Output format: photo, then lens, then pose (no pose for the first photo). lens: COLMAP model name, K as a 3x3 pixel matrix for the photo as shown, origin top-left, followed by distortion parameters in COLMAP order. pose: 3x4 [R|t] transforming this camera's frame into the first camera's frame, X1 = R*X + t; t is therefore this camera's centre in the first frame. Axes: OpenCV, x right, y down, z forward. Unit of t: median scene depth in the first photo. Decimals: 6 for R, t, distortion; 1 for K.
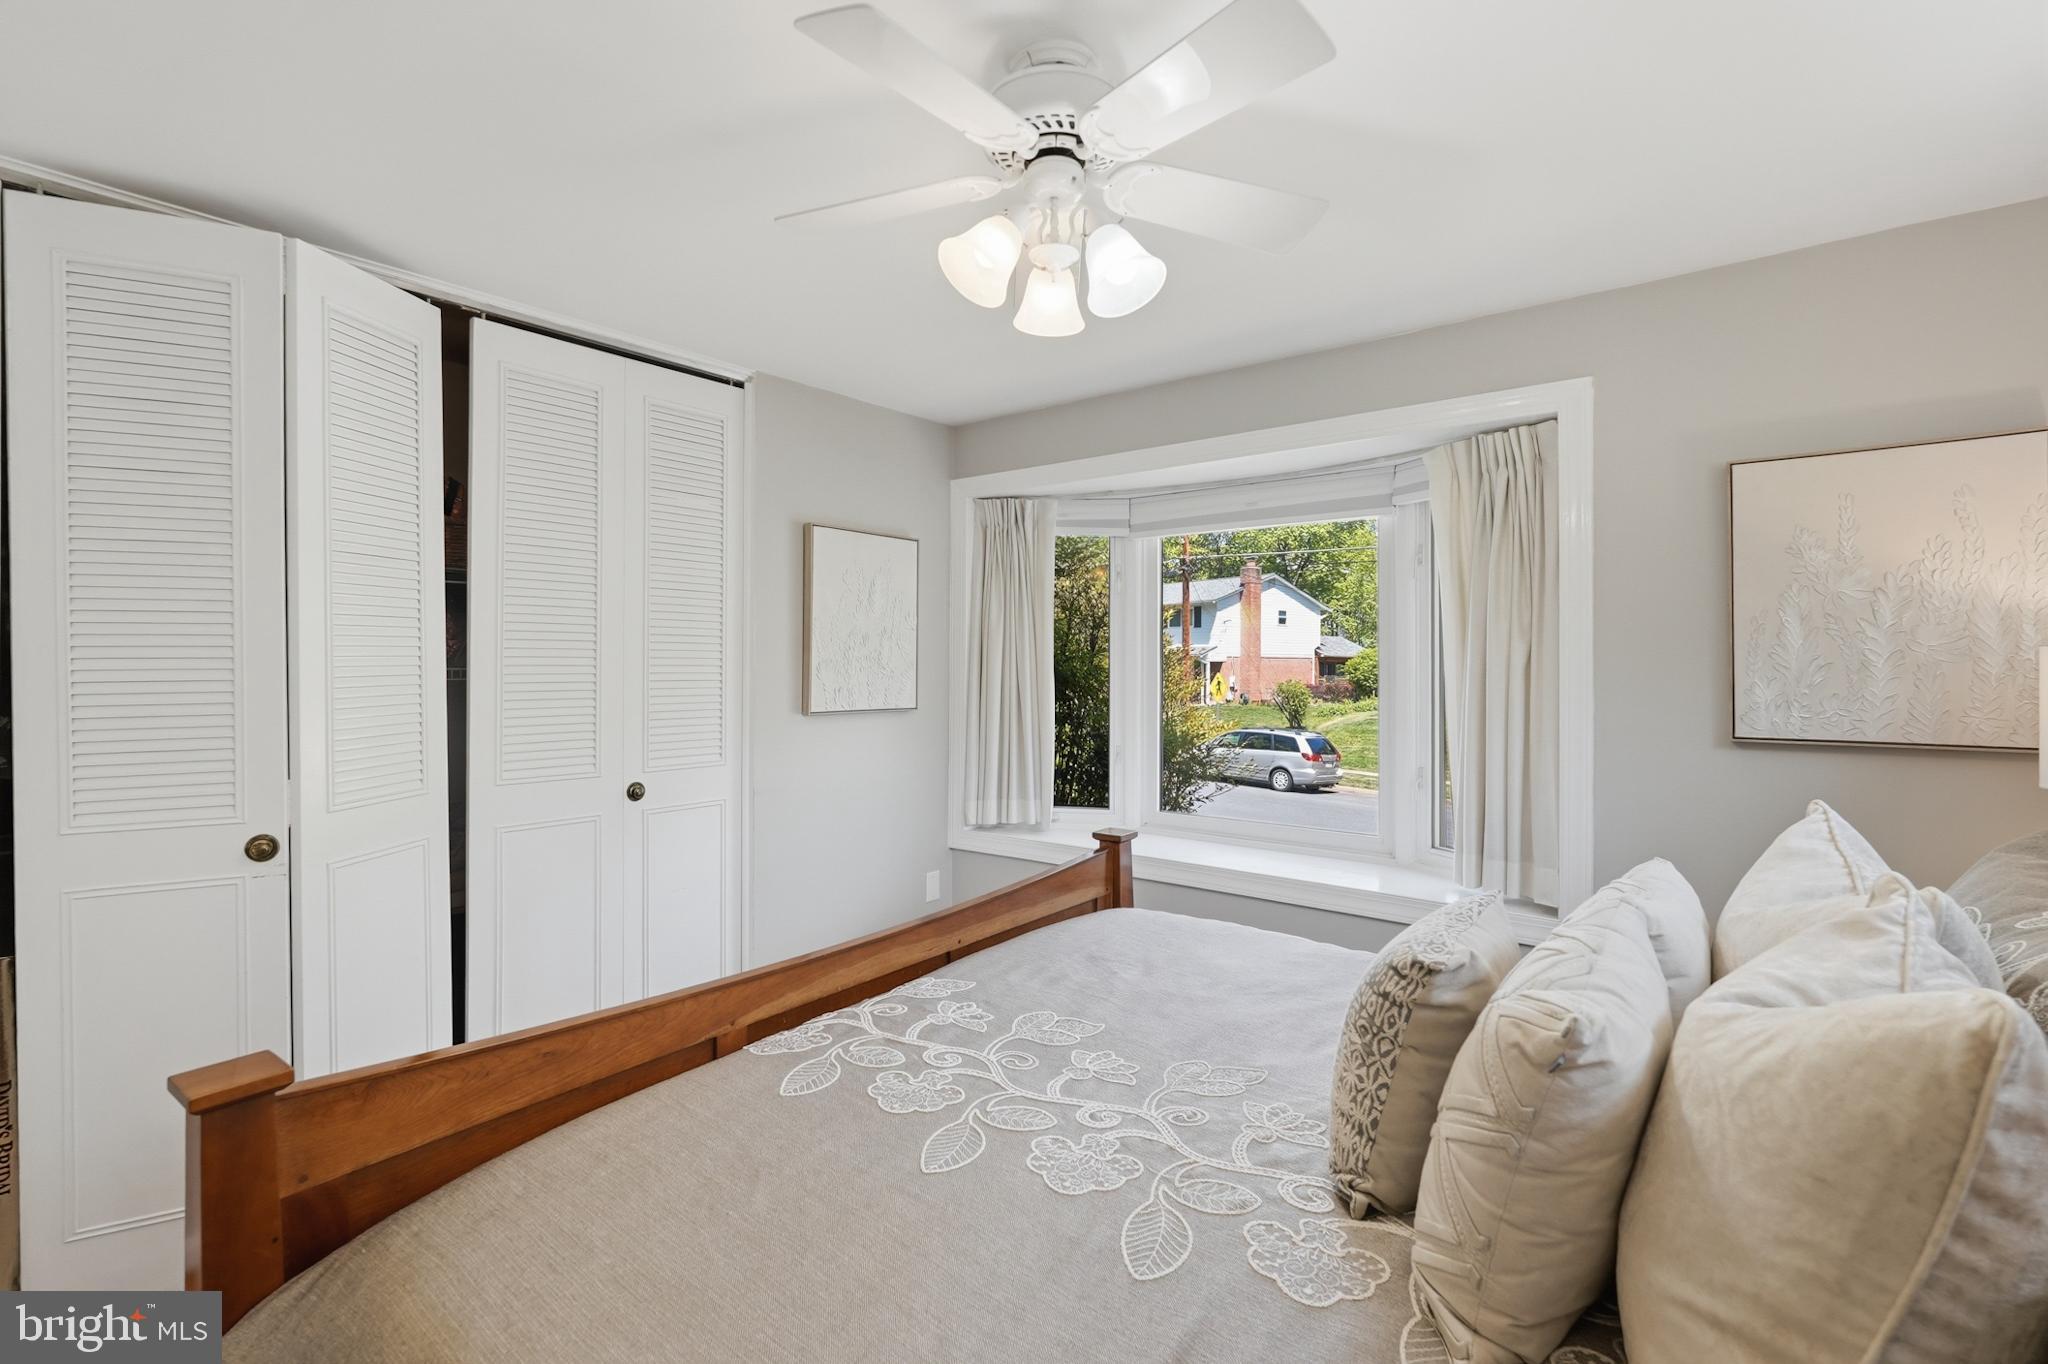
lens RADIAL K [[934.1, 0, 1035.6], [0, 934.1, 664.5], [0, 0, 1]] dist [-0.020125, 0.009445]
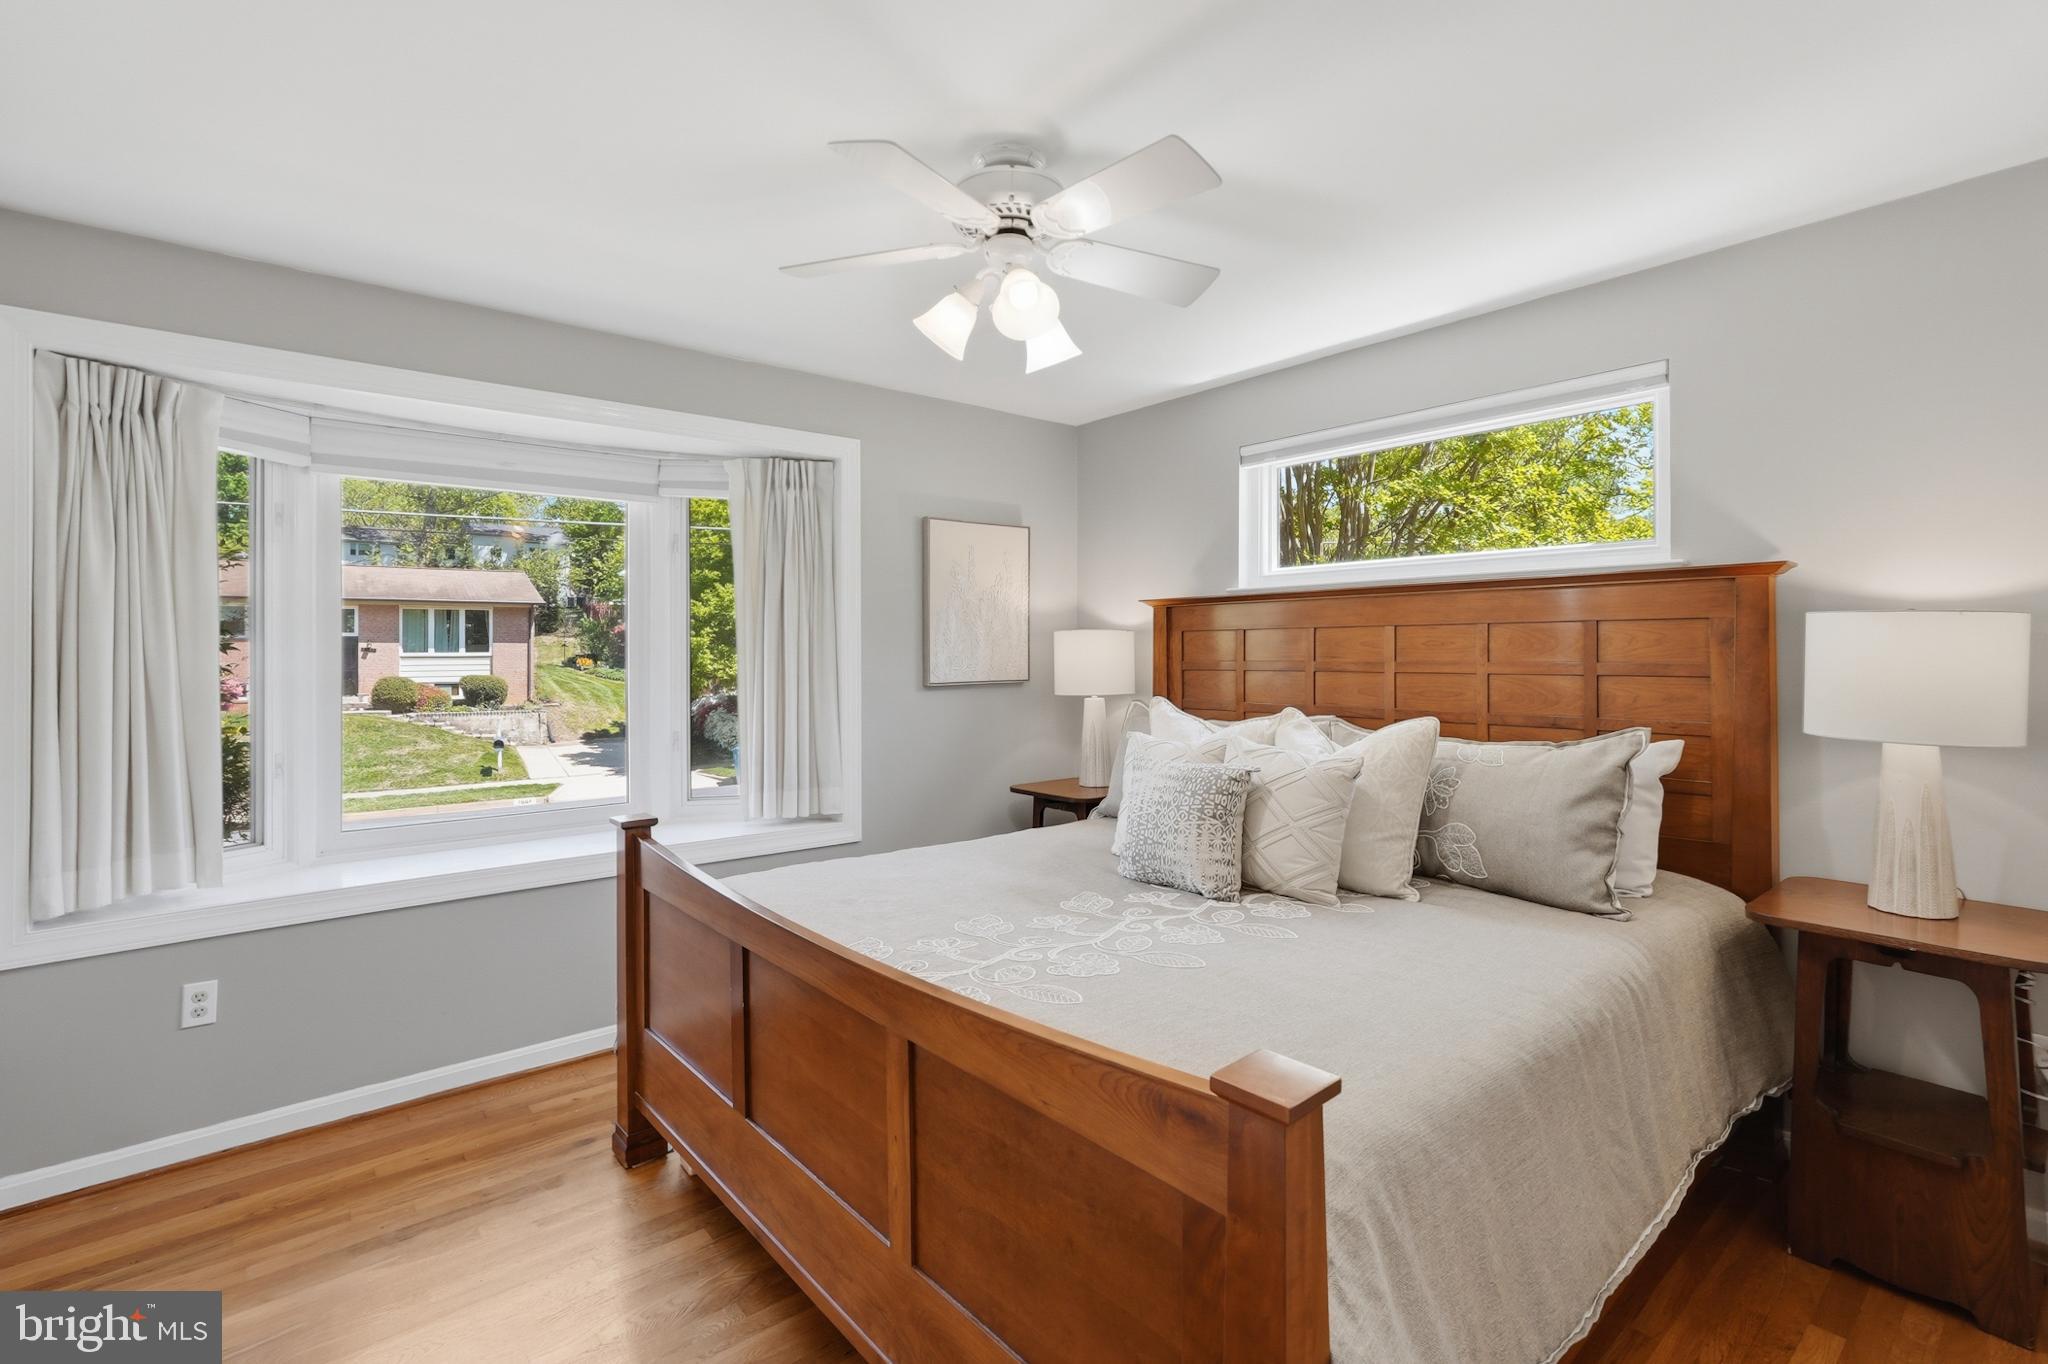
lens RADIAL K [[935.2, 0, 1024.0], [0, 935.2, 682.0], [0, 0, 1]] dist [0.000952, 0.000222]
pose [[0.204978, -0.041197, 0.977899, -0.766941], [0.007400, 0.999150, 0.040541, 0.007250], [-0.978739, -0.001074, 0.205109, 0.446575]]
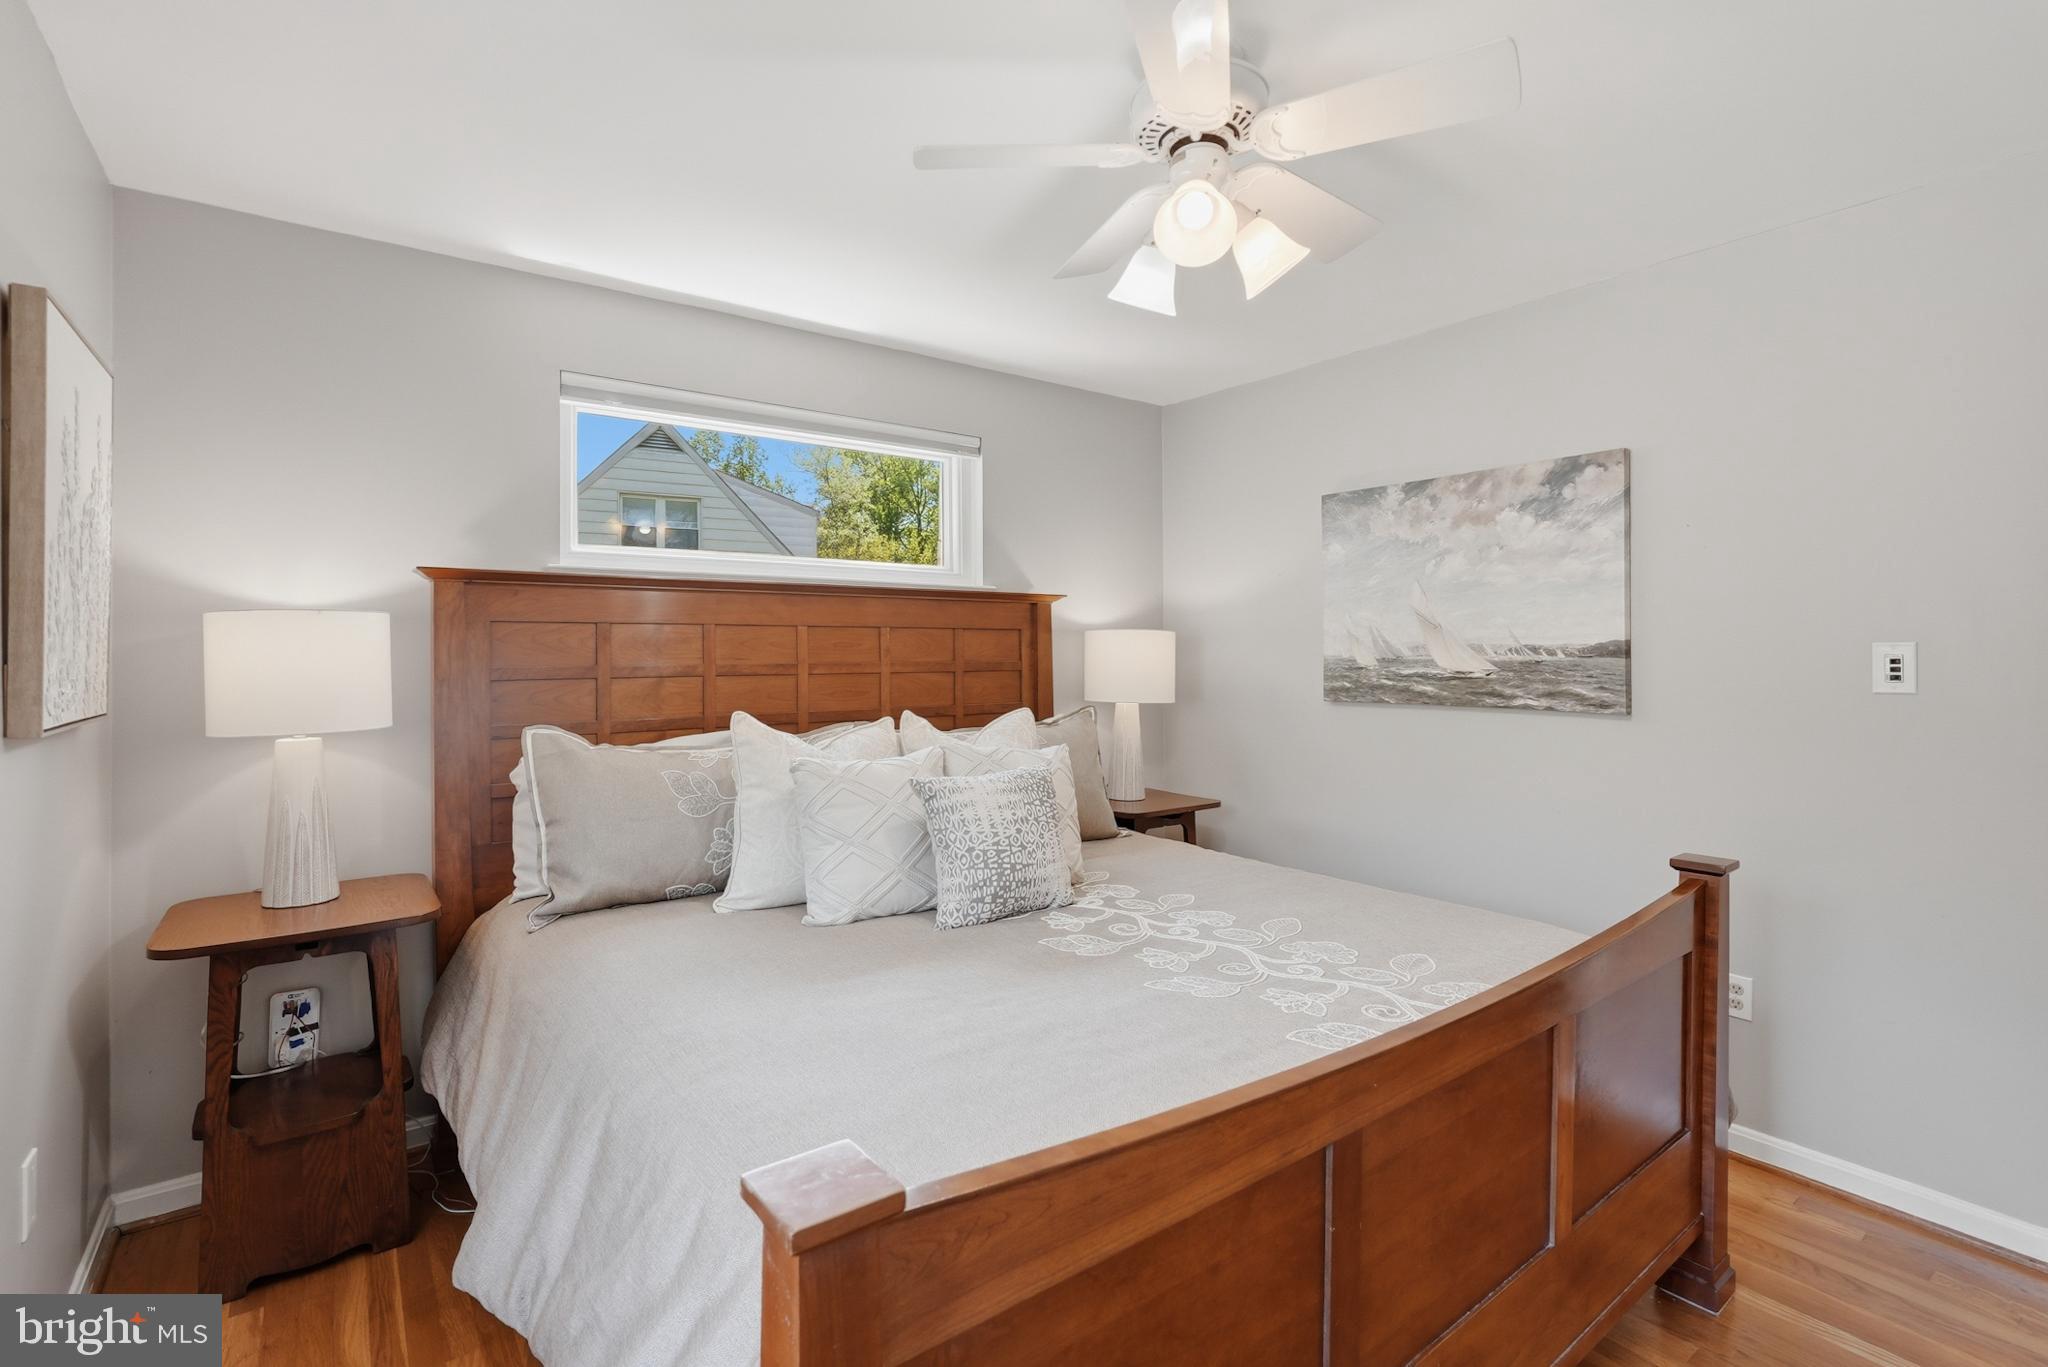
lens RADIAL K [[935.2, 0, 1024.0], [0, 935.2, 683.5], [0, 0, 1]] dist [0.000952, 0.000222]
pose [[-0.961658, -0.013145, 0.273937, -0.046460], [-0.004595, 0.999483, 0.031829, 0.020624], [-0.274213, 0.029350, -0.961221, 1.303065]]
